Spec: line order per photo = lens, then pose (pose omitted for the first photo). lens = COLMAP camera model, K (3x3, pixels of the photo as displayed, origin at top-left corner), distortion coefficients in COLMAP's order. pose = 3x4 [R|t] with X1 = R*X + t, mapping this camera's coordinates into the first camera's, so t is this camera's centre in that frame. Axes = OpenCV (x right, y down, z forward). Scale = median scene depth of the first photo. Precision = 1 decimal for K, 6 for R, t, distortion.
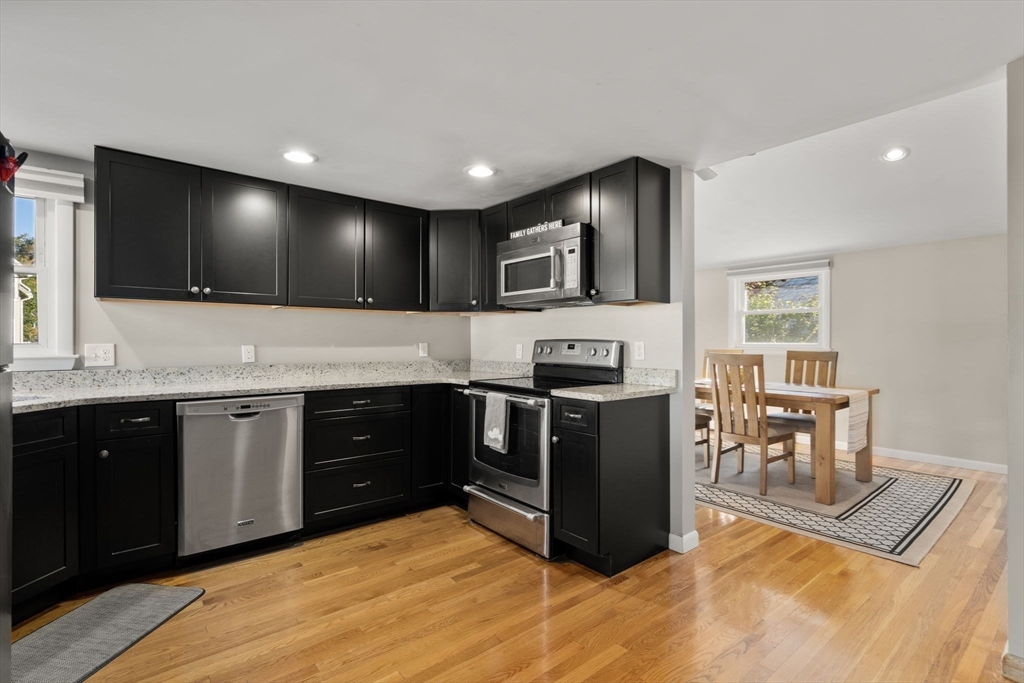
lens RADIAL K [[481.2, 0, 512.0], [0, 481.2, 341.5], [0, 0, 1]] dist [0.001515, 0.001807]
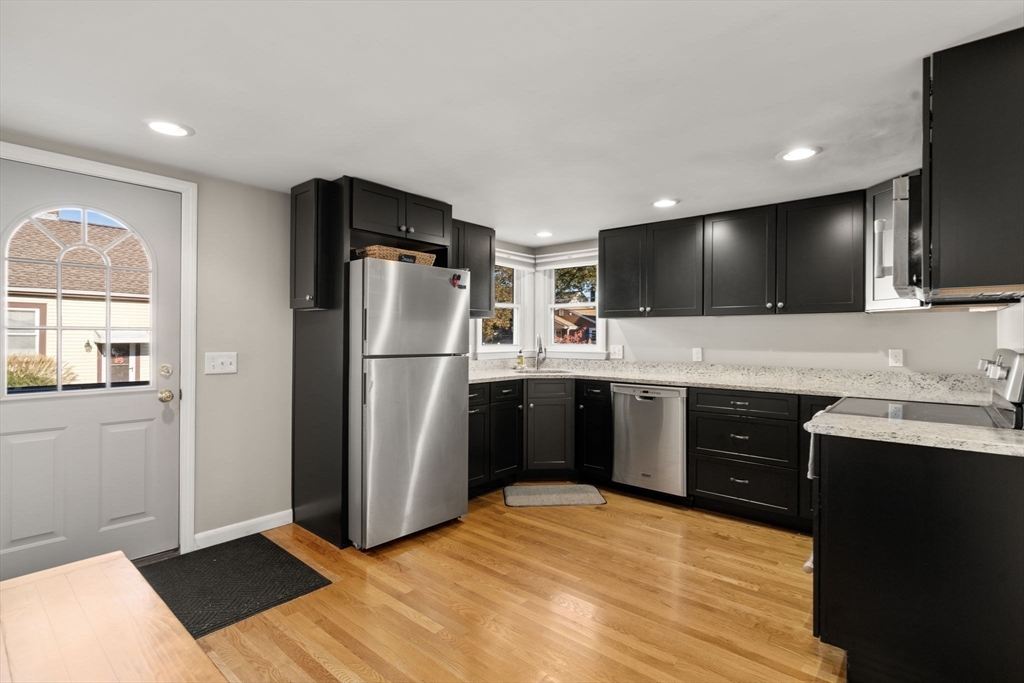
lens RADIAL K [[493.9, 0, 510.2], [0, 493.9, 336.3], [0, 0, 1]] dist [-0.000645, 0.000380]
pose [[0.171820, -0.002154, -0.985126, 0.732875], [-0.005453, 0.999980, -0.003137, -0.017578], [0.985113, 0.005911, 0.171805, 0.337320]]
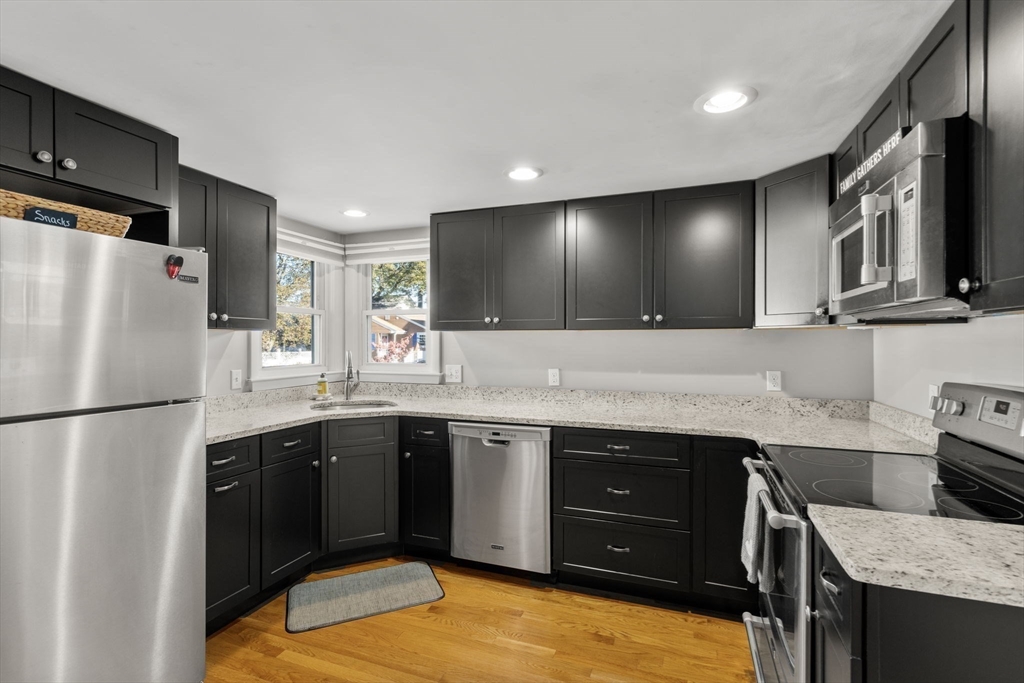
lens RADIAL K [[481.2, 0, 512.0], [0, 481.2, 341.5], [0, 0, 1]] dist [0.001515, 0.001807]
pose [[0.502480, -0.000042, -0.864589, 0.322209], [-0.000235, 1.000000, -0.000185, -0.055875], [0.864589, 0.000296, 0.502480, 0.475243]]
